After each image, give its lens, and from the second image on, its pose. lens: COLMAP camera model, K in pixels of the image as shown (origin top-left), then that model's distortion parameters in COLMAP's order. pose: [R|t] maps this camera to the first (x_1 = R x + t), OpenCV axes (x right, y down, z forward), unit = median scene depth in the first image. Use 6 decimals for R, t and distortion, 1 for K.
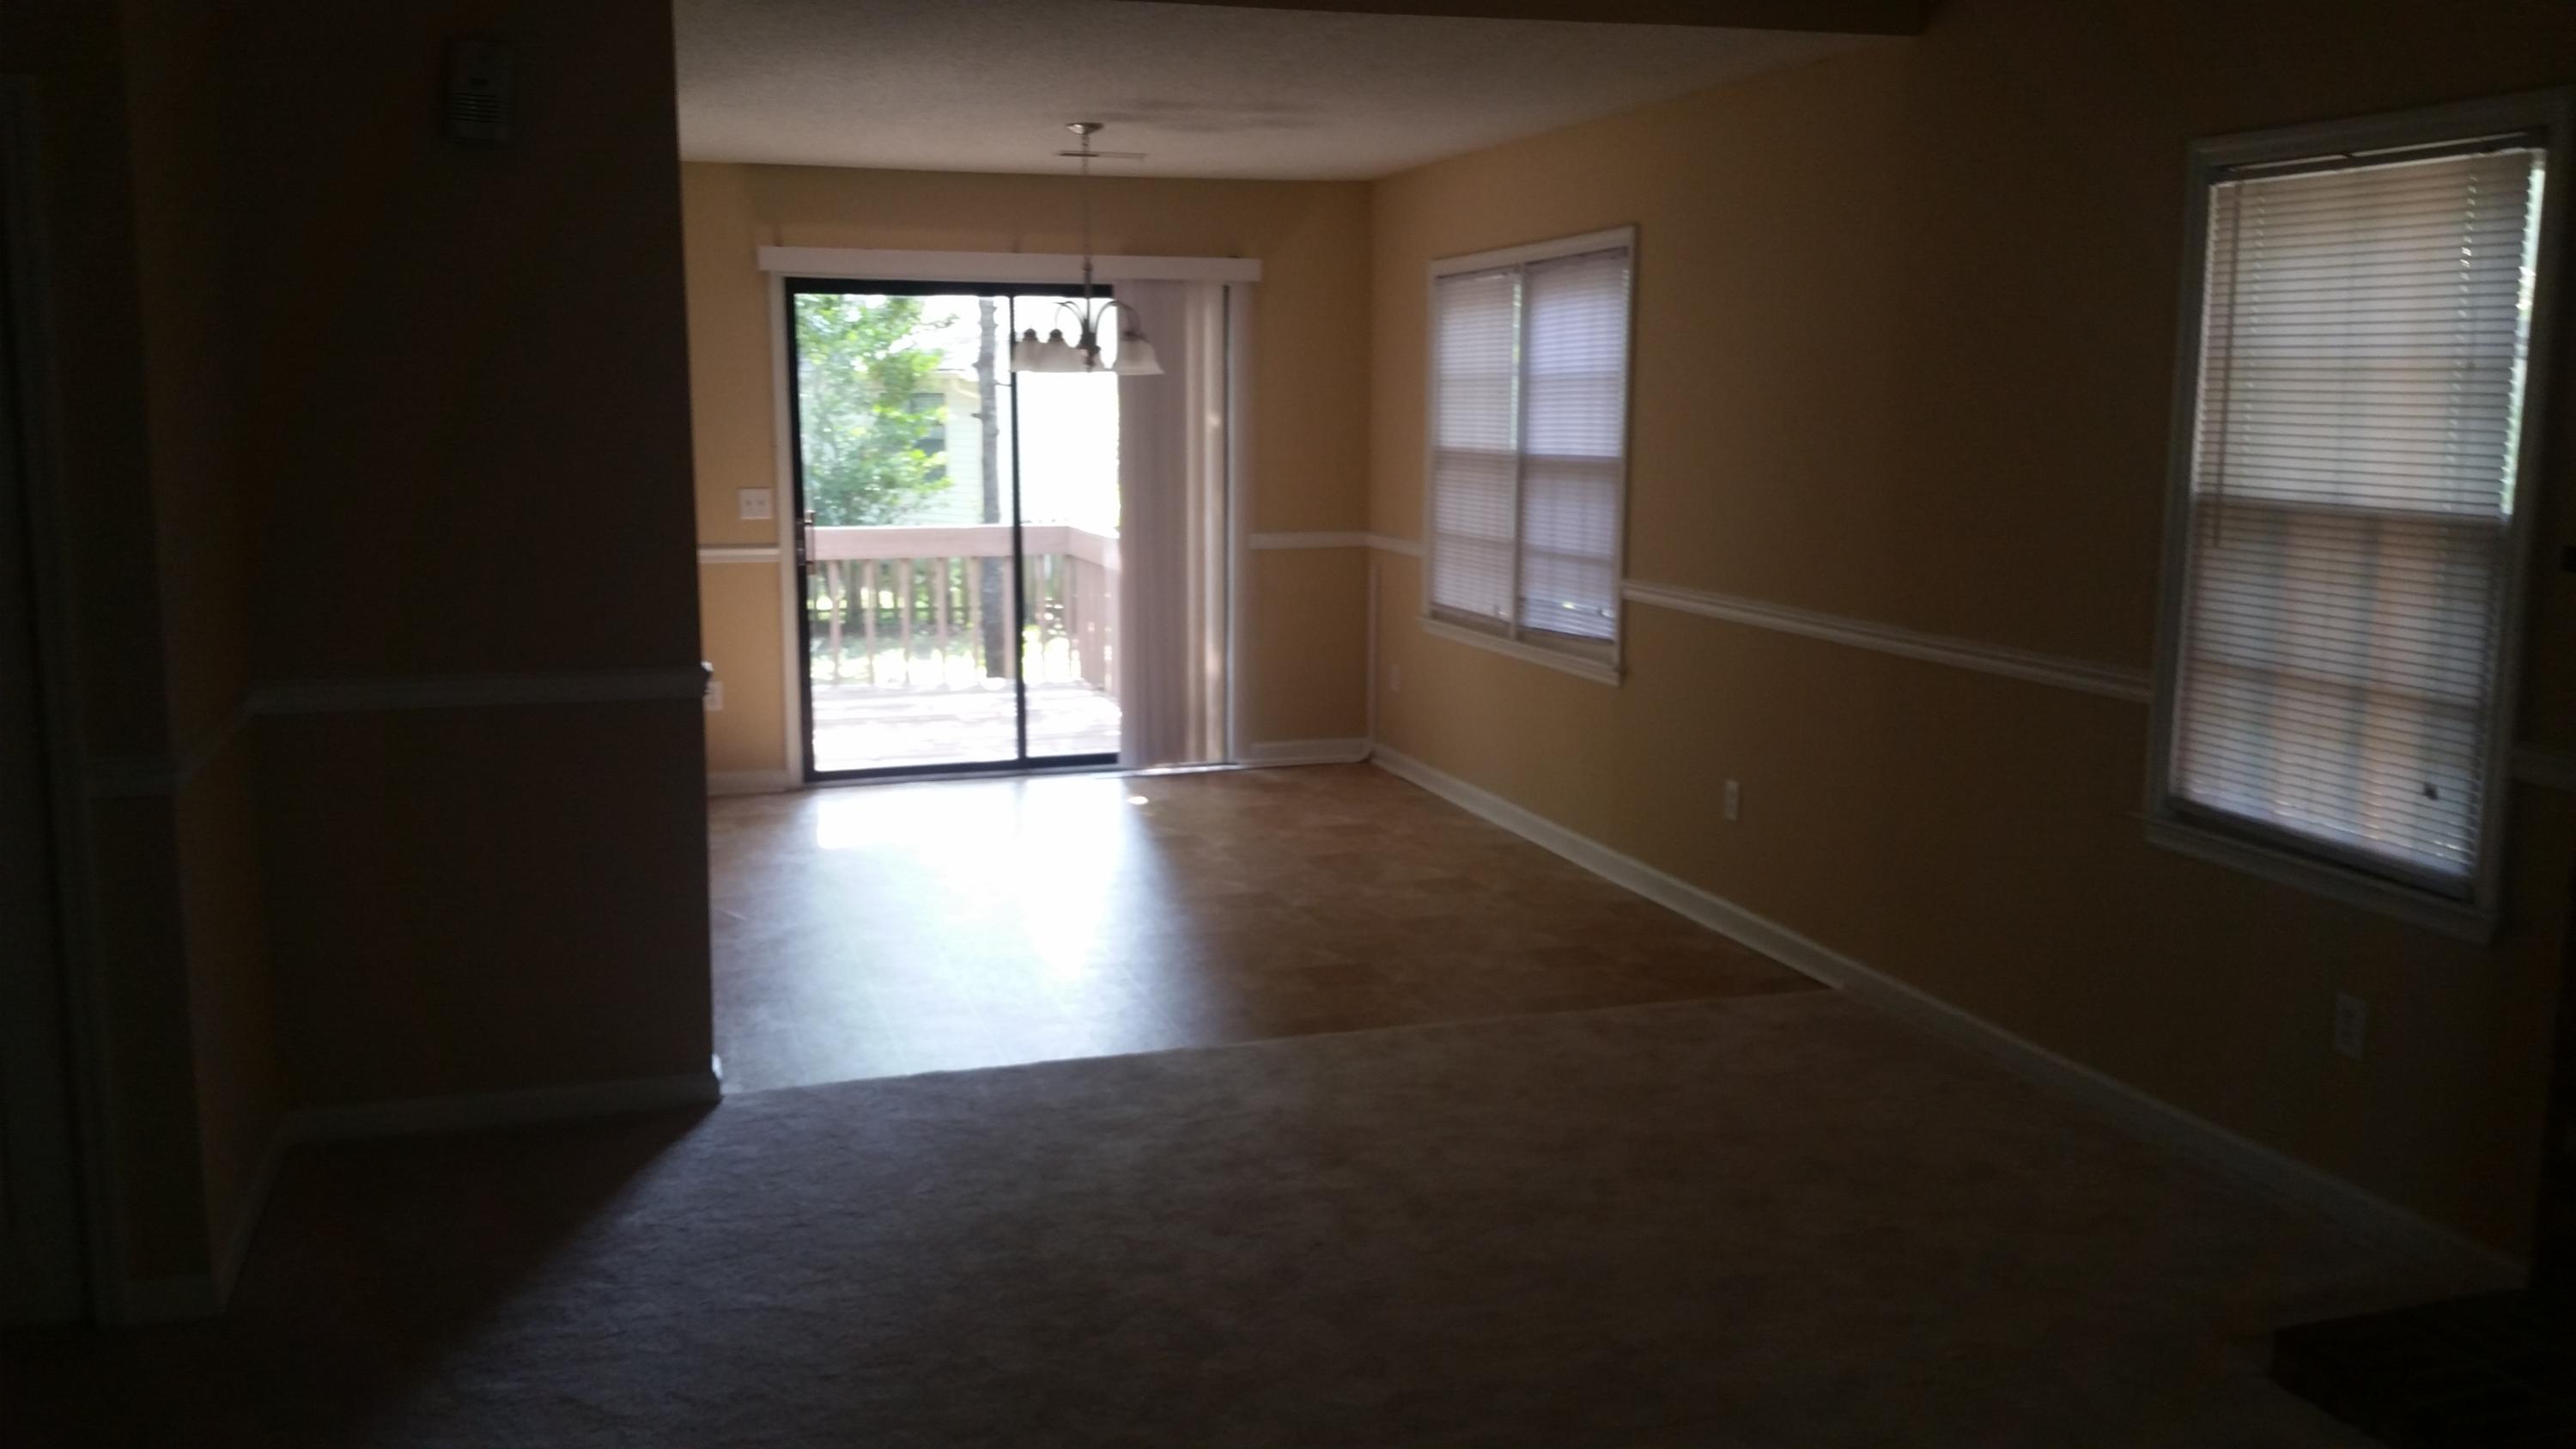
lens RADIAL K [[2135.0, 0, 1288.0], [0, 2135.0, 724.5], [0, 0, 1]] dist [0.062391, 0.001627]
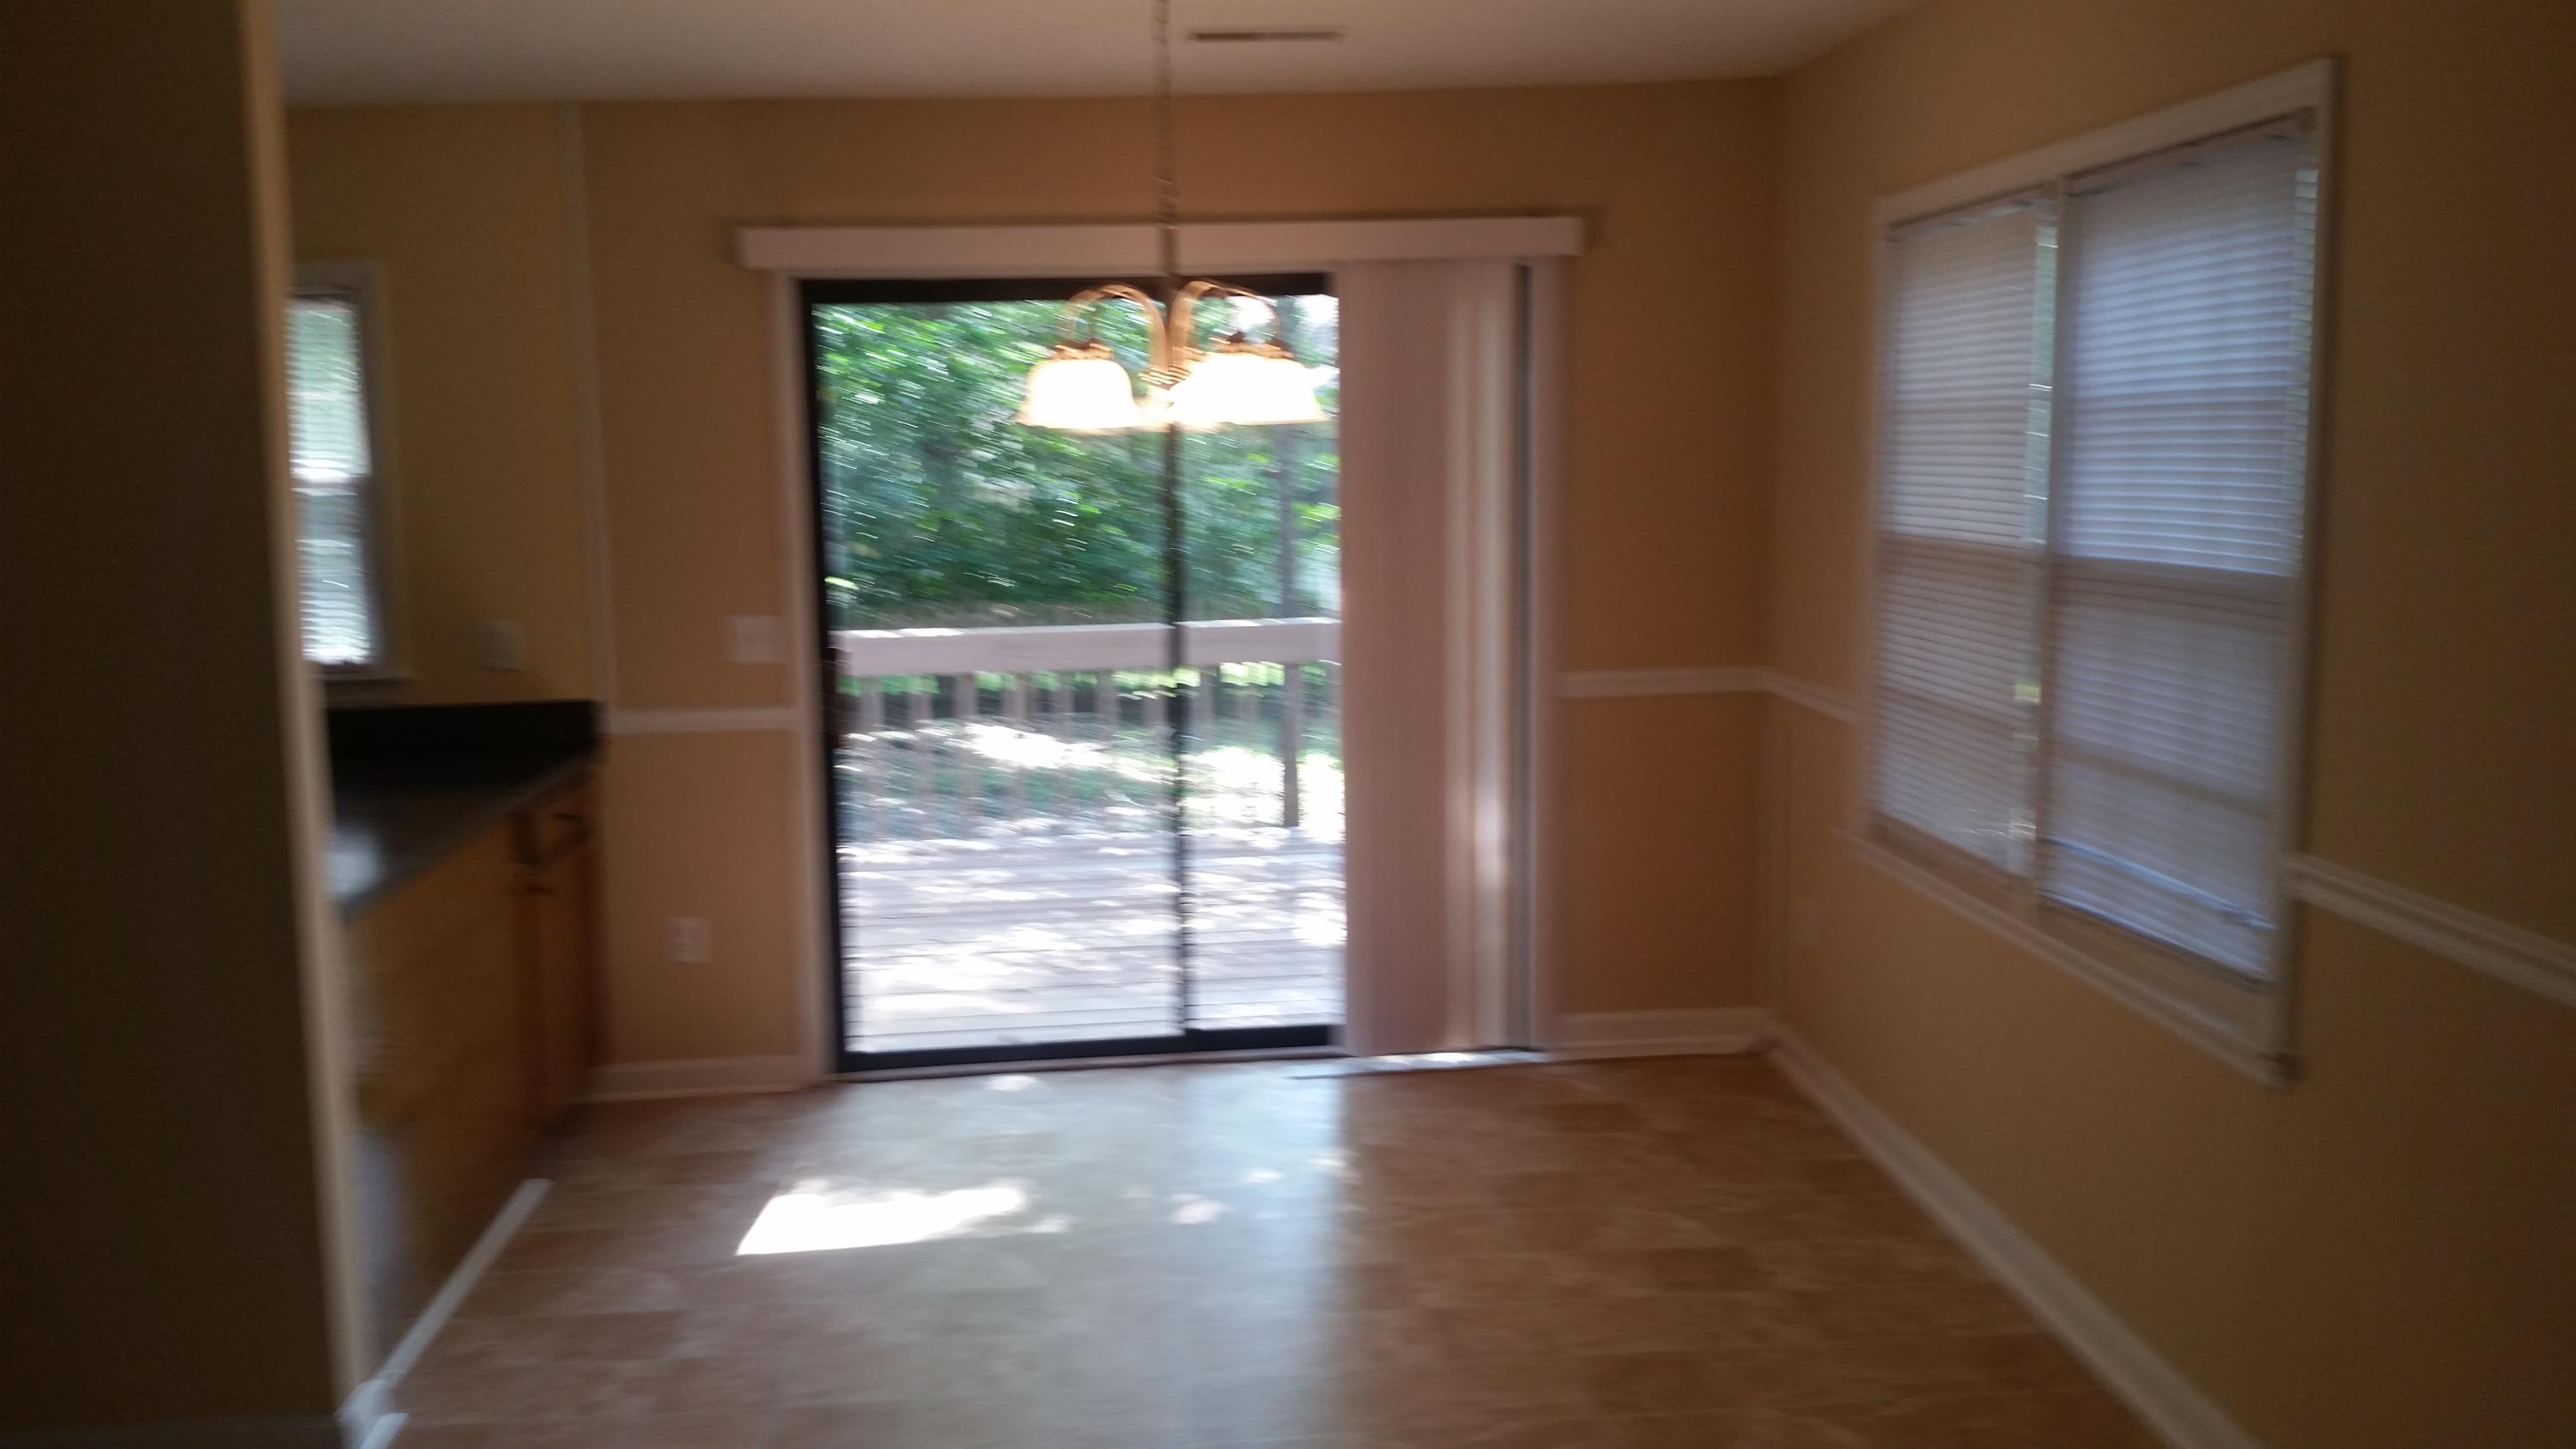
lens RADIAL K [[1838.5, 0, 1277.0], [0, 1838.5, 690.7], [0, 0, 1]] dist [0.061063, -0.110956]
pose [[0.959771, 0.016535, -0.280298, 0.055238], [-0.019053, 0.999799, -0.006262, -0.086221], [0.280138, 0.011351, 0.959893, 0.516356]]
